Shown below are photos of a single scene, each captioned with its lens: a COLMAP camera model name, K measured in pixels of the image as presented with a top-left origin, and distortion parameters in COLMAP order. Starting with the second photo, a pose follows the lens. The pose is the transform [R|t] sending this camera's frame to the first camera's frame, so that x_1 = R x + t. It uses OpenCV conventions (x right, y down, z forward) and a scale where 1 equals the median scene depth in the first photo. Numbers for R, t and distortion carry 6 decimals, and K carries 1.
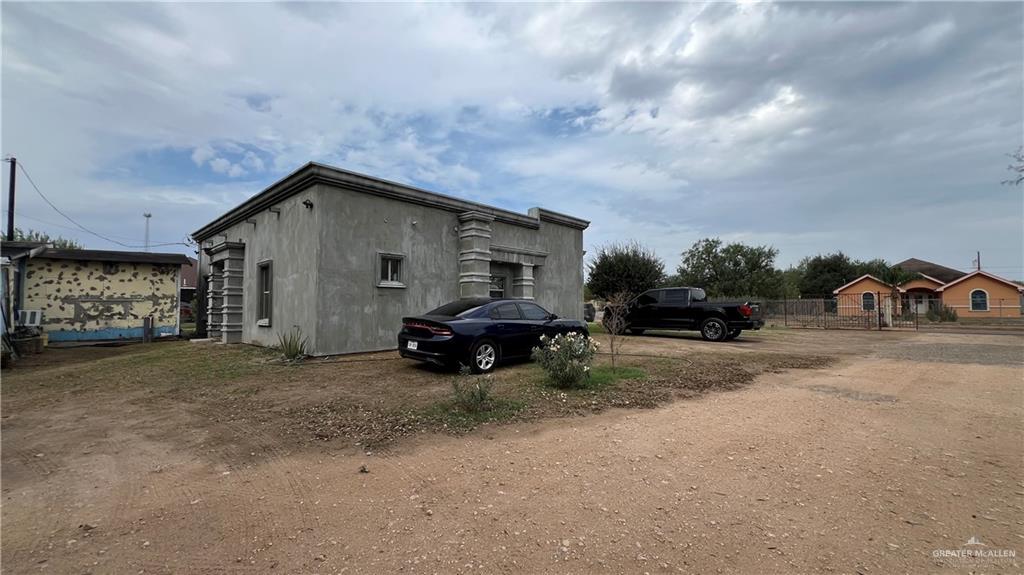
lens RADIAL K [[409.3, 0, 512.0], [0, 409.3, 287.5], [0, 0, 1]] dist [-0.002168, 0.000178]
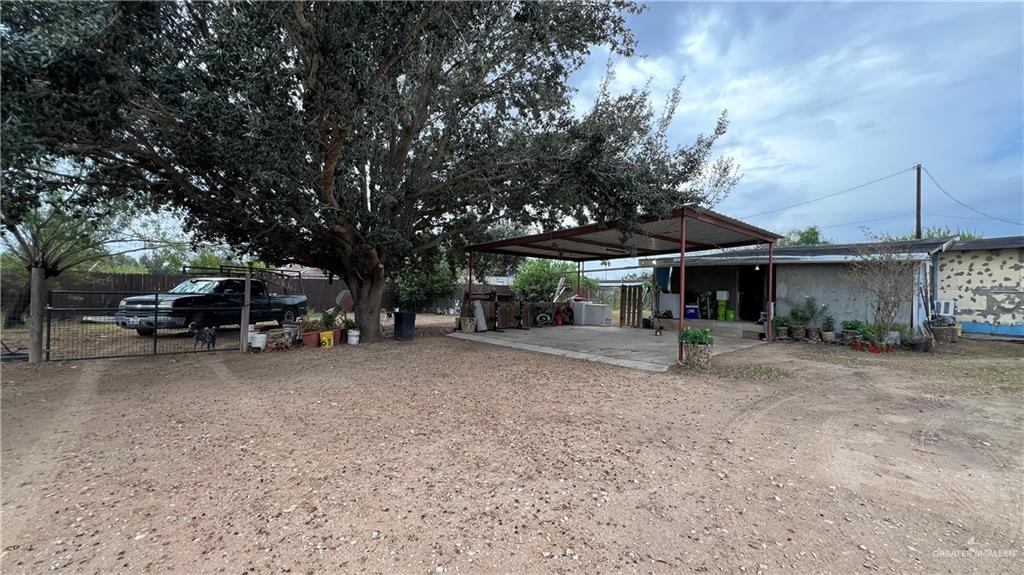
lens RADIAL K [[409.3, 0, 512.0], [0, 409.3, 287.5], [0, 0, 1]] dist [-0.002168, 0.000178]
pose [[-0.091060, -0.007527, -0.995817, -0.015749], [0.027484, 0.999572, -0.010069, 0.000595], [0.995466, -0.028286, -0.090814, -0.026071]]
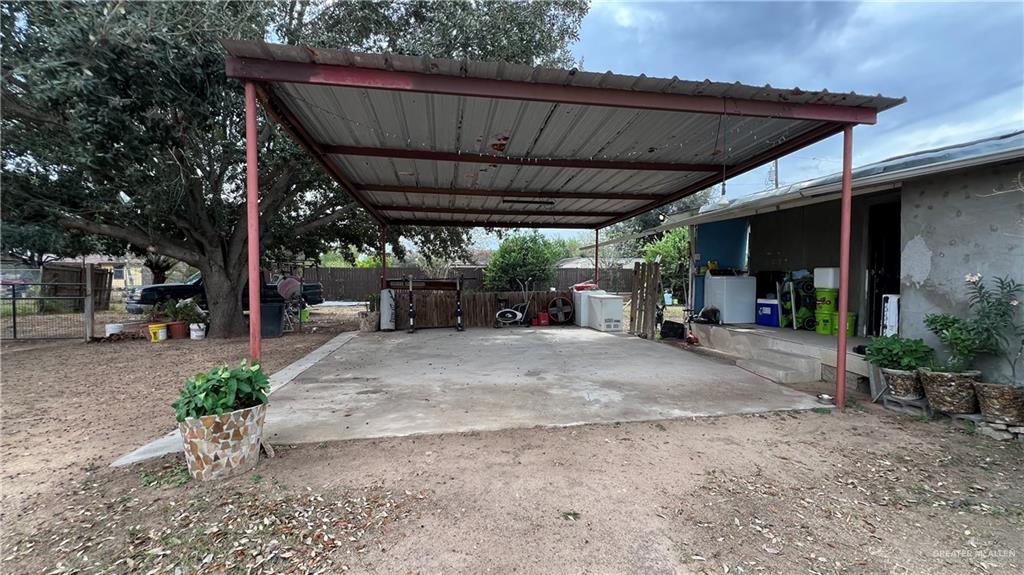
lens RADIAL K [[409.3, 0, 512.0], [0, 409.3, 287.5], [0, 0, 1]] dist [-0.002168, 0.000178]
pose [[-0.618864, 0.025536, -0.785083, -0.676831], [0.037125, 0.999305, 0.003239, 0.027566], [0.784621, -0.027141, -0.619382, 0.559323]]
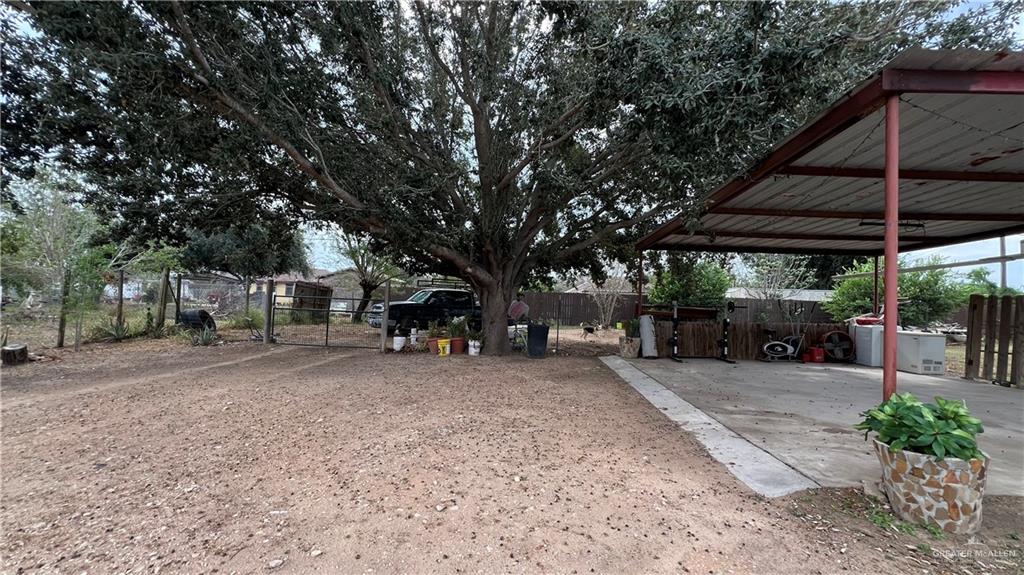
lens RADIAL K [[409.3, 0, 512.0], [0, 409.3, 287.5], [0, 0, 1]] dist [-0.002168, 0.000178]
pose [[-0.767568, -0.042577, -0.639552, -0.417692], [-0.001507, 0.997908, -0.064626, 0.022390], [0.640966, -0.048641, -0.766027, 0.266375]]
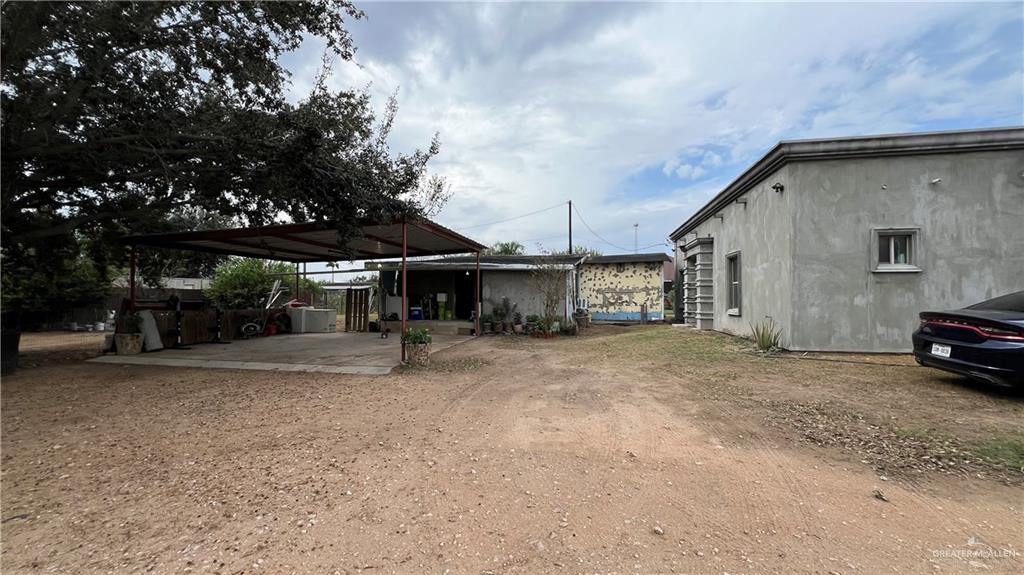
lens RADIAL K [[409.3, 0, 512.0], [0, 409.3, 287.5], [0, 0, 1]] dist [-0.002168, 0.000178]
pose [[0.518664, -0.015224, -0.854843, -0.013679], [0.035864, 0.999349, 0.003963, -0.000310], [0.854226, -0.032714, 0.518872, -0.013847]]
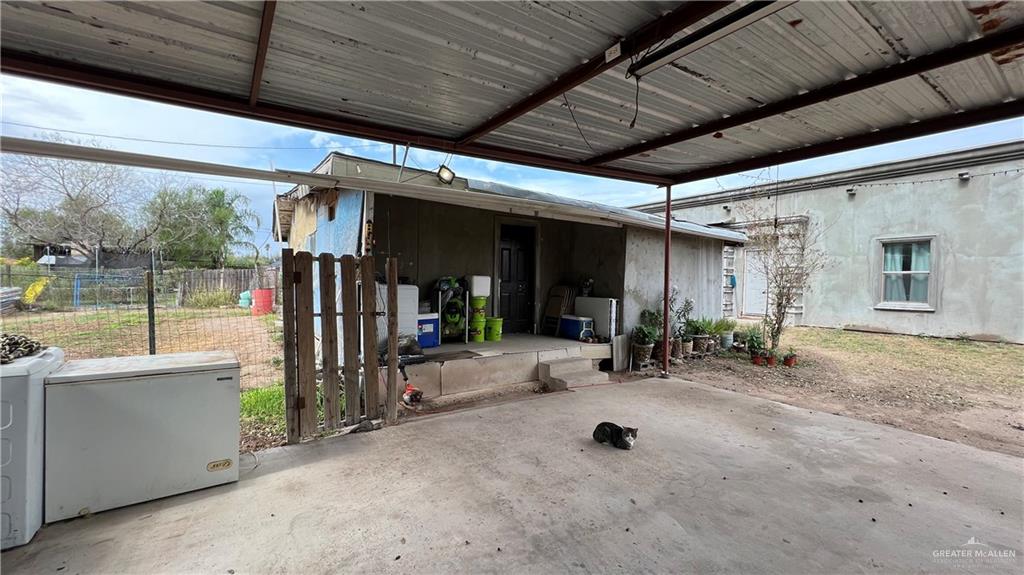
lens RADIAL K [[414.2, 0, 512.0], [0, 414.2, 287.5], [0, 0, 1]] dist [-0.000129, 0.000016]
pose [[0.977357, 0.019589, -0.210687, -1.268766], [-0.006429, 0.997995, 0.062965, -0.004568], [0.211498, -0.060185, 0.975524, -0.044793]]
